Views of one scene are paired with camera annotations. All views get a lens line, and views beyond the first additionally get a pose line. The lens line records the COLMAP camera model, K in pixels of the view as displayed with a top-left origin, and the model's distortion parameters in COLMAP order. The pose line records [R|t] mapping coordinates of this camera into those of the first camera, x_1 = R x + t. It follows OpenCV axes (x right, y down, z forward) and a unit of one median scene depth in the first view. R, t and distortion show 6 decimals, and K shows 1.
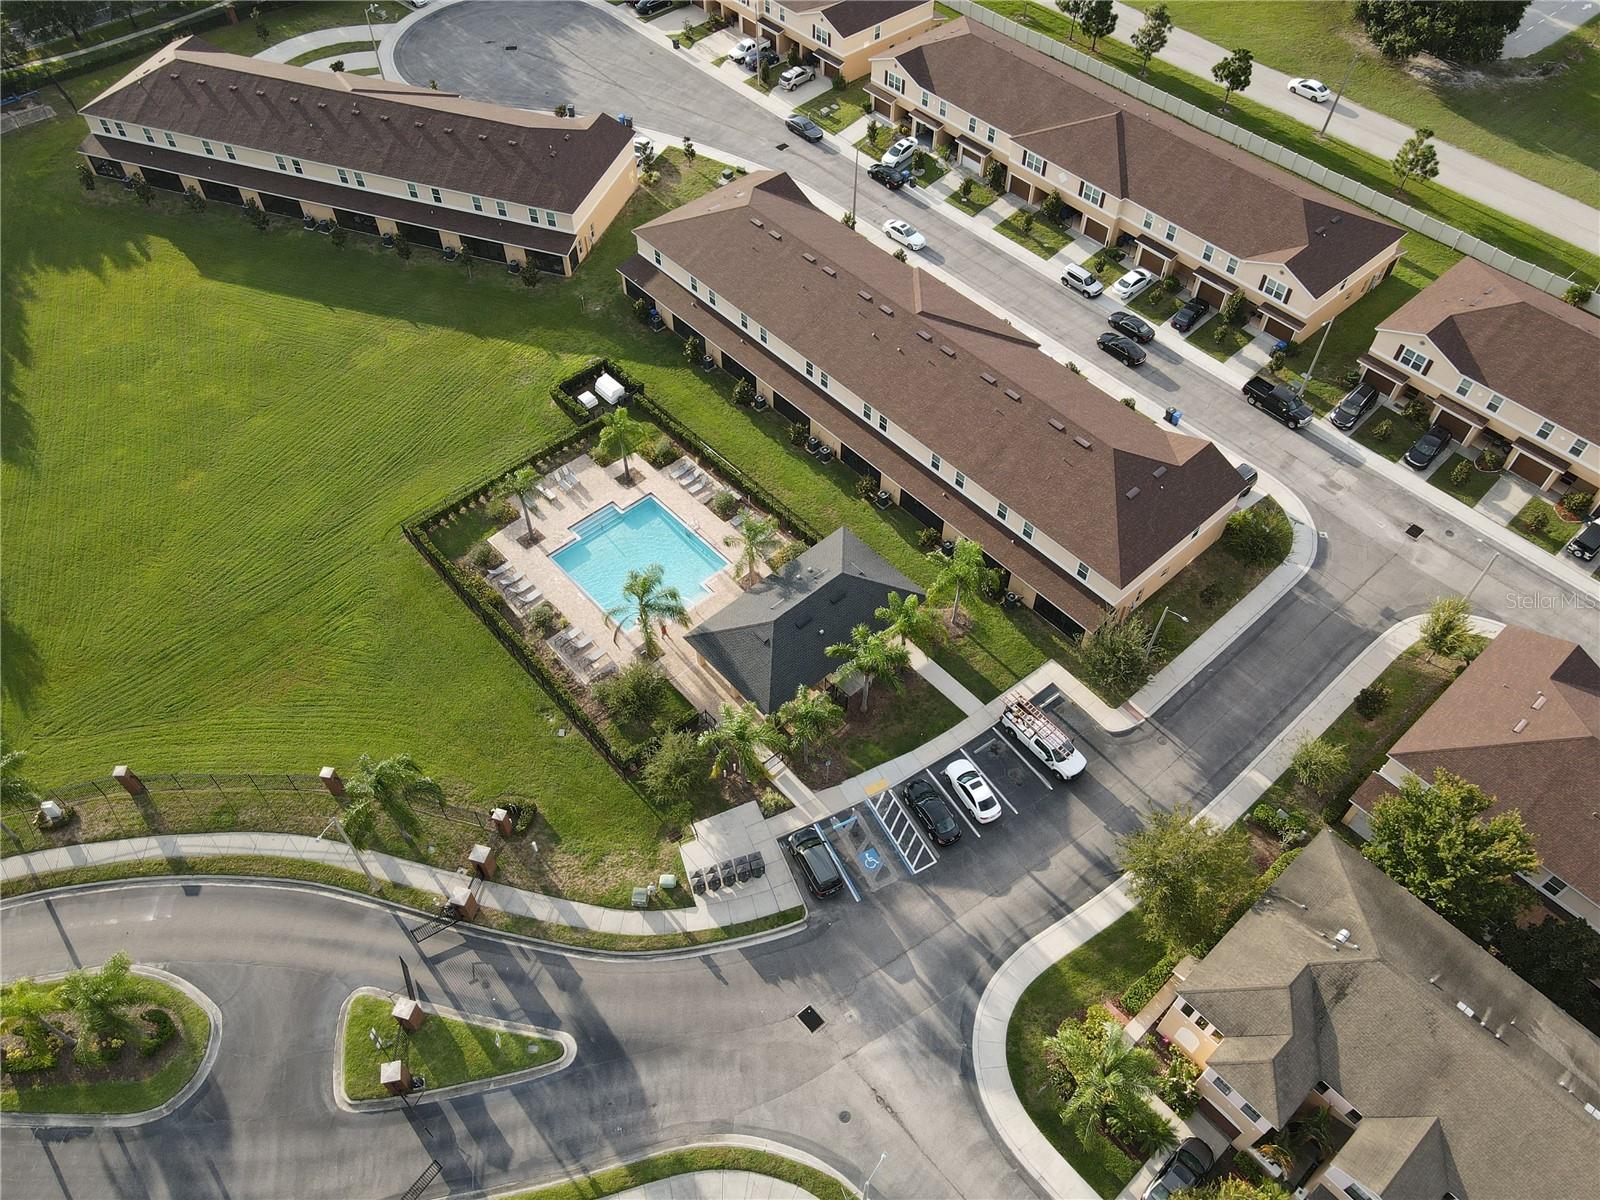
lens RADIAL K [[1122.6, 0, 795.4], [0, 1122.6, 600.9], [0, 0, 1]] dist [0.000188, 0.003579]
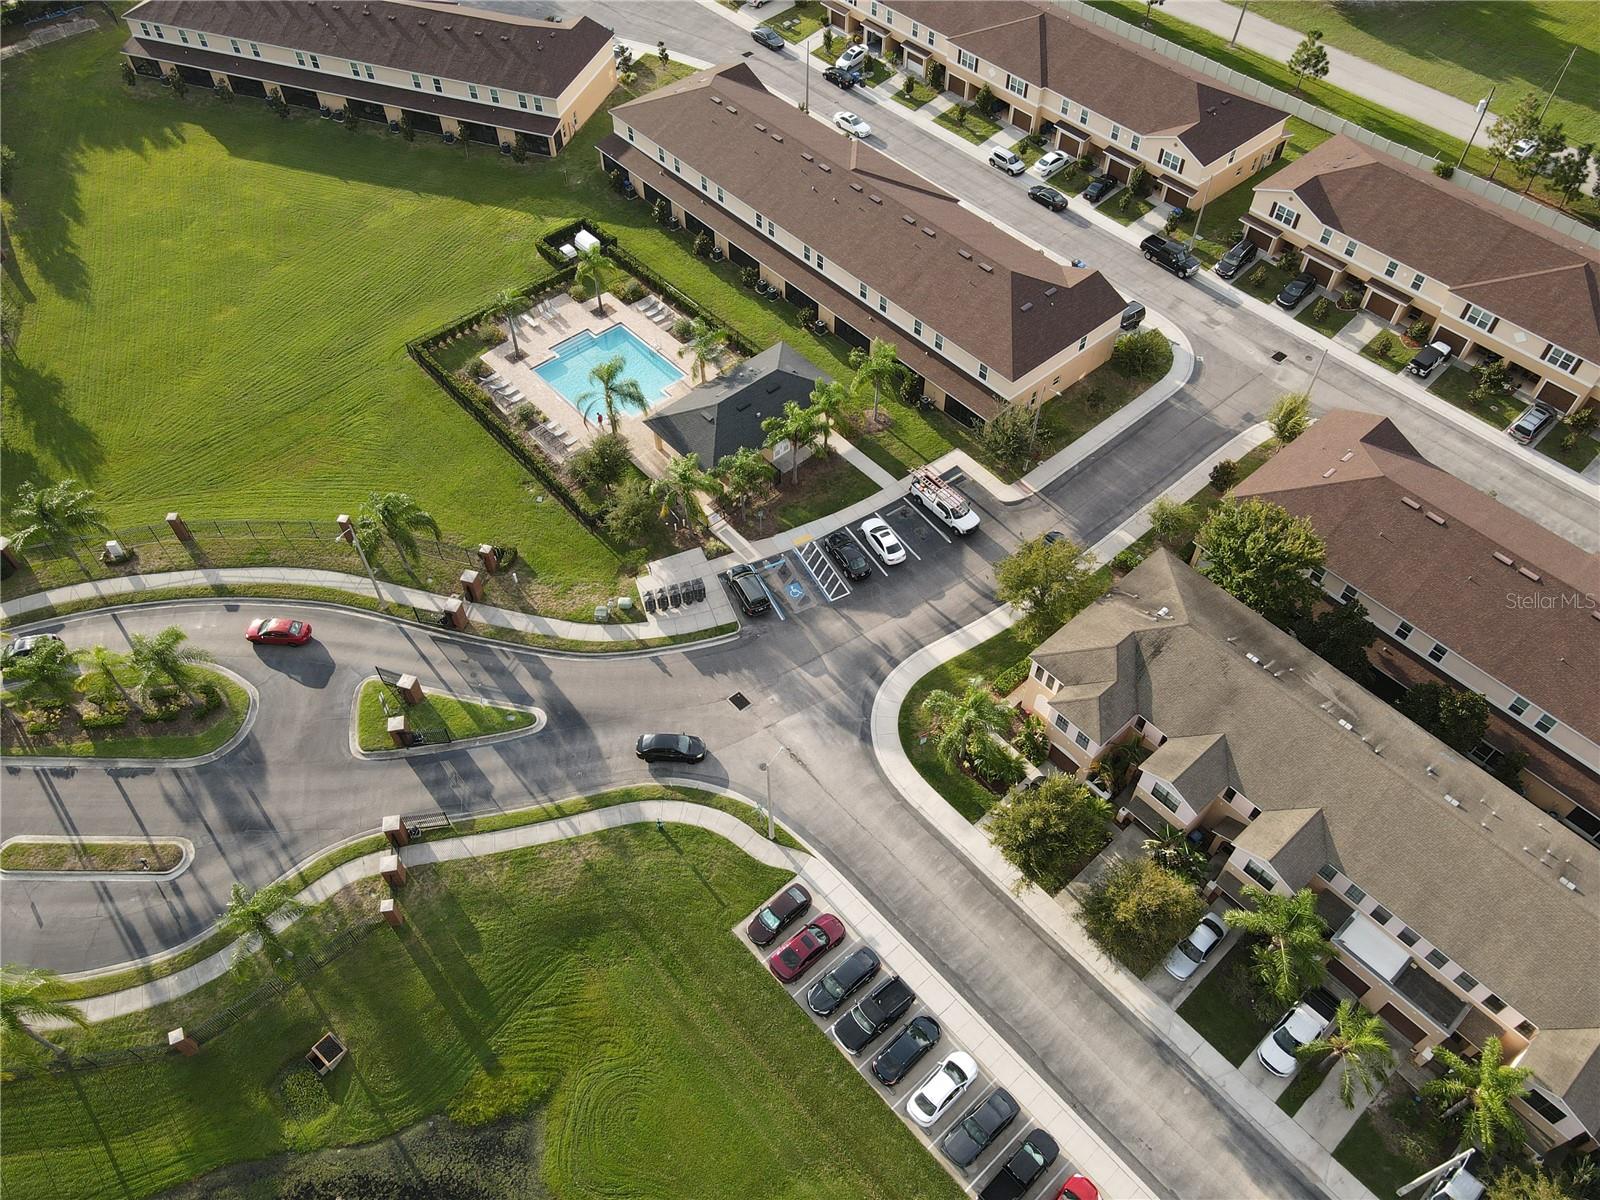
lens RADIAL K [[1120.2, 0, 800.8], [0, 1120.2, 600.3], [0, 0, 1]] dist [-0.004868, 0.009954]
pose [[0.999998, 0.000578, -0.001800, 0.062625], [-0.000575, 0.999999, 0.001472, 0.197762], [0.001801, -0.001471, 0.999997, -0.165037]]
